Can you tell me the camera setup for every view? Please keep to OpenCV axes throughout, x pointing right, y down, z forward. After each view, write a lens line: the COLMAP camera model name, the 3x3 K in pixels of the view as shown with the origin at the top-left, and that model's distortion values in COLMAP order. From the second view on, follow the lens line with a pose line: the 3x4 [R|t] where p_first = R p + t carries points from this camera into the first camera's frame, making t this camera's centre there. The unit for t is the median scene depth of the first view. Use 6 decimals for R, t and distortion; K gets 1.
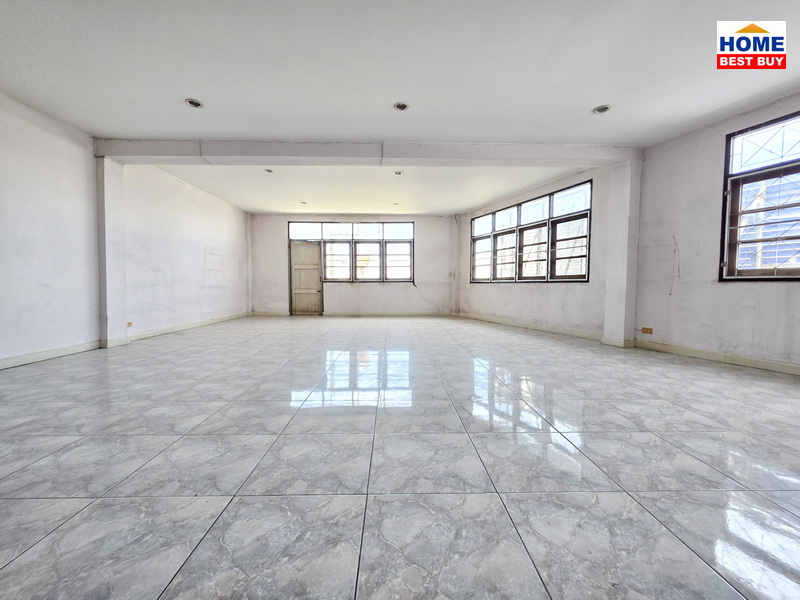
lens RADIAL K [[323.4, 0, 396.9], [0, 323.4, 299.1], [0, 0, 1]] dist [0.004125, 0.000313]
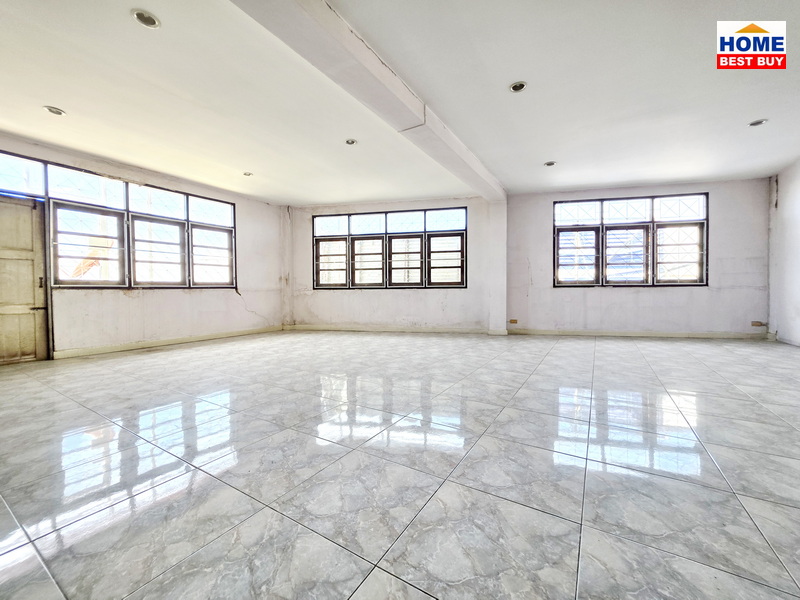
lens RADIAL K [[323.4, 0, 399.7], [0, 323.4, 297.7], [0, 0, 1]] dist [0.004125, 0.000313]
pose [[0.534923, -0.023780, 0.844566, -0.394397], [0.046676, 0.998909, -0.001437, -0.016368], [-0.843610, 0.040190, 0.535450, 0.358313]]
